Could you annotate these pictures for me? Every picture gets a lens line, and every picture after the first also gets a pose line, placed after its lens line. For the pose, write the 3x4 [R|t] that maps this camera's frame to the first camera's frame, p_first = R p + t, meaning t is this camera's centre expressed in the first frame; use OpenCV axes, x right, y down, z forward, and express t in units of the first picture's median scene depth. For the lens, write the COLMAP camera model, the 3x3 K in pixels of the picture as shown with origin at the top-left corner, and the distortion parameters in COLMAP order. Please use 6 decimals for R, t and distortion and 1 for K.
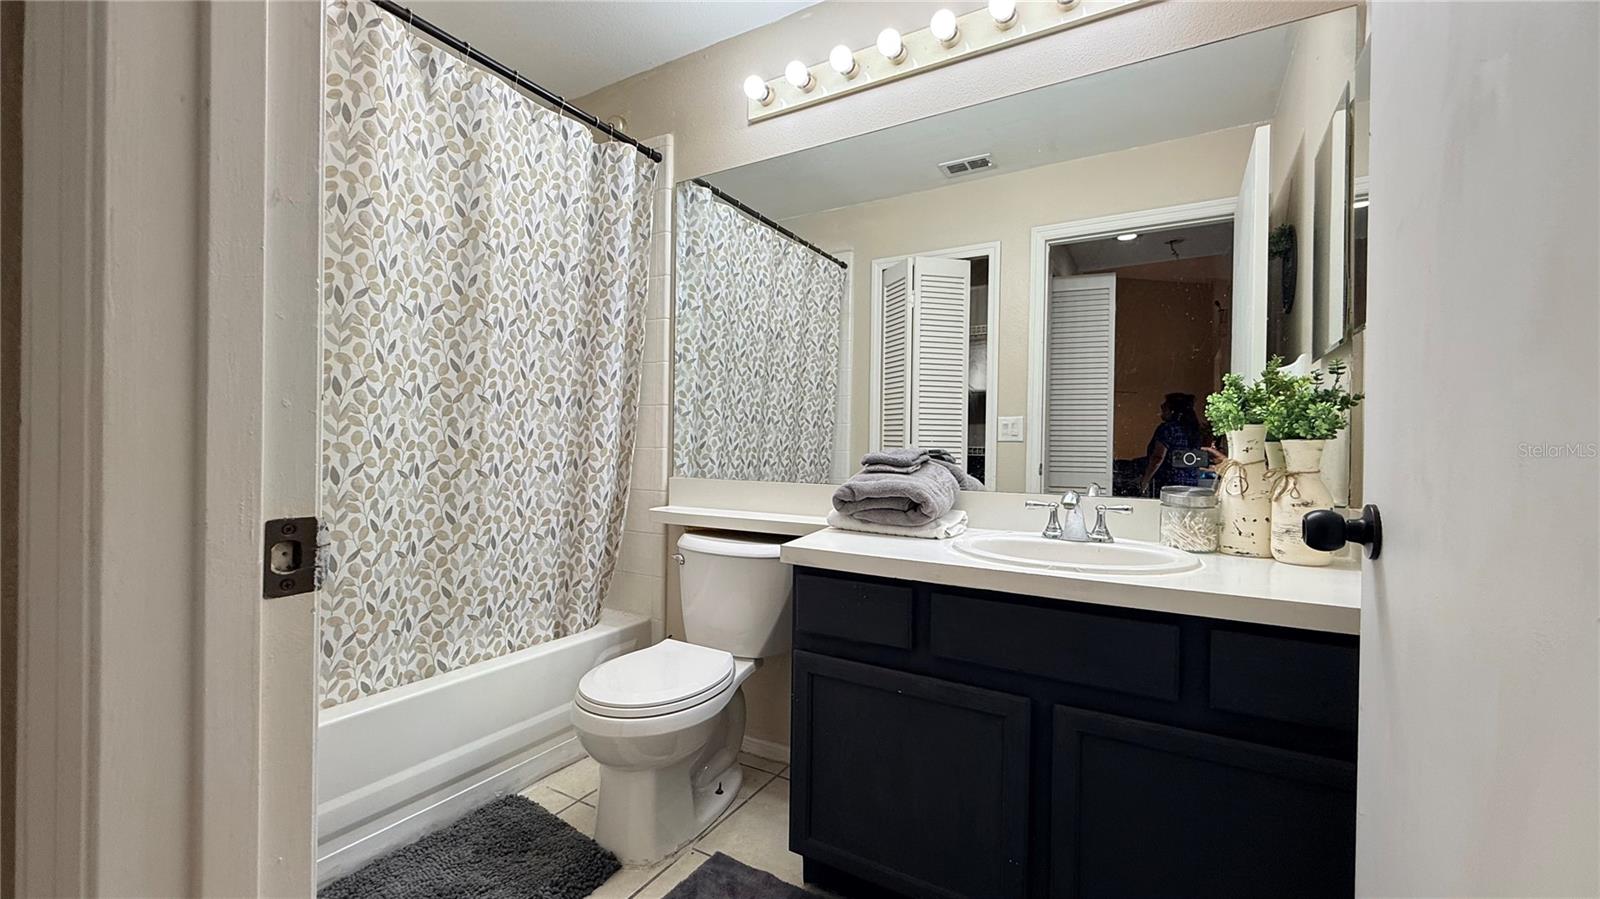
lens RADIAL K [[637.1, 0, 800.0], [0, 637.1, 449.5], [0, 0, 1]] dist [-0.001477, 0.009720]
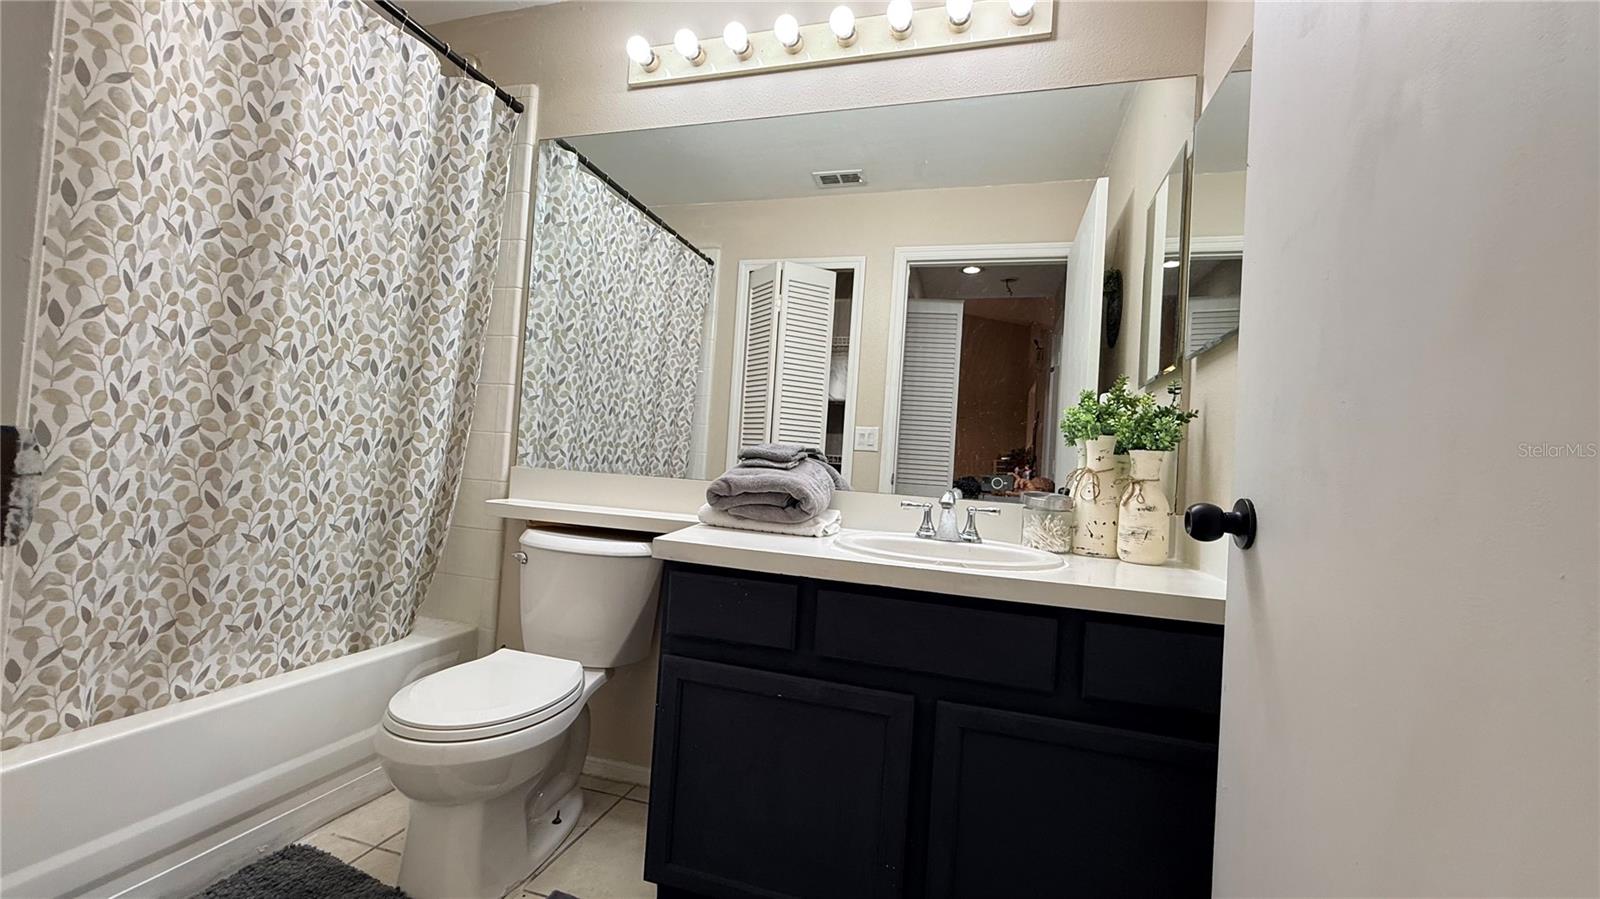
lens RADIAL K [[637.1, 0, 800.0], [0, 637.1, 449.5], [0, 0, 1]] dist [-0.001477, 0.009720]
pose [[0.968295, 0.054142, 0.243870, -0.036545], [-0.049915, 0.998477, -0.023487, 0.022563], [-0.244770, 0.010569, 0.969523, 0.046106]]
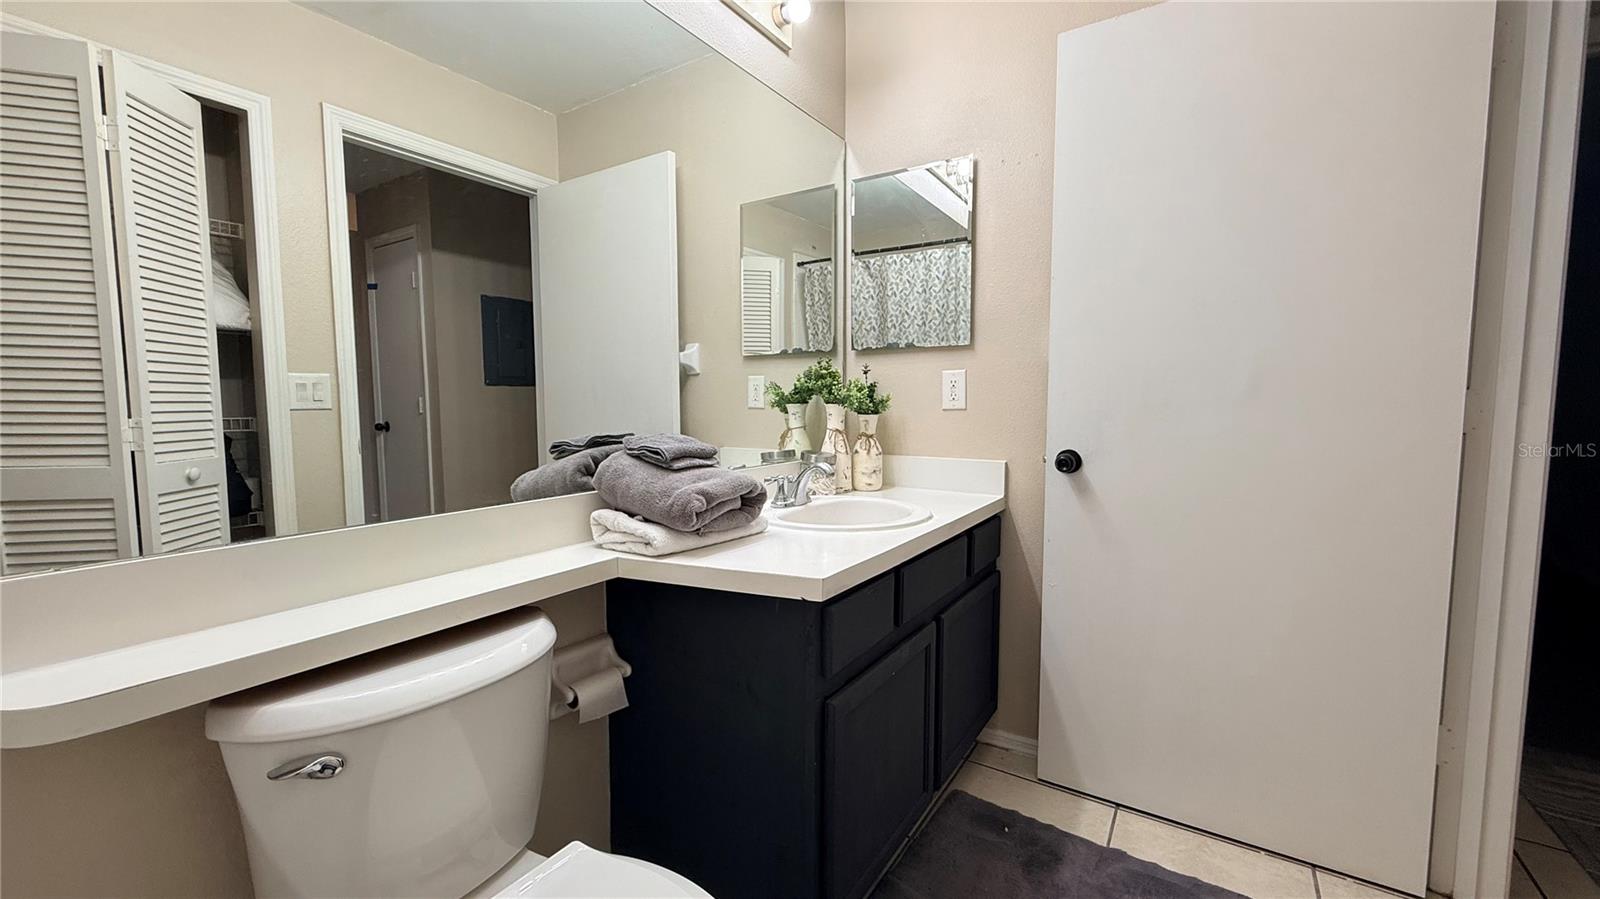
lens RADIAL K [[636.7, 0, 797.5], [0, 636.7, 450.0], [0, 0, 1]] dist [-0.001343, -0.000144]
pose [[0.045762, -0.093943, 0.994525, -0.524190], [0.002427, 0.995576, 0.093931, -0.050340], [-0.998949, -0.001884, 0.045788, 0.687821]]
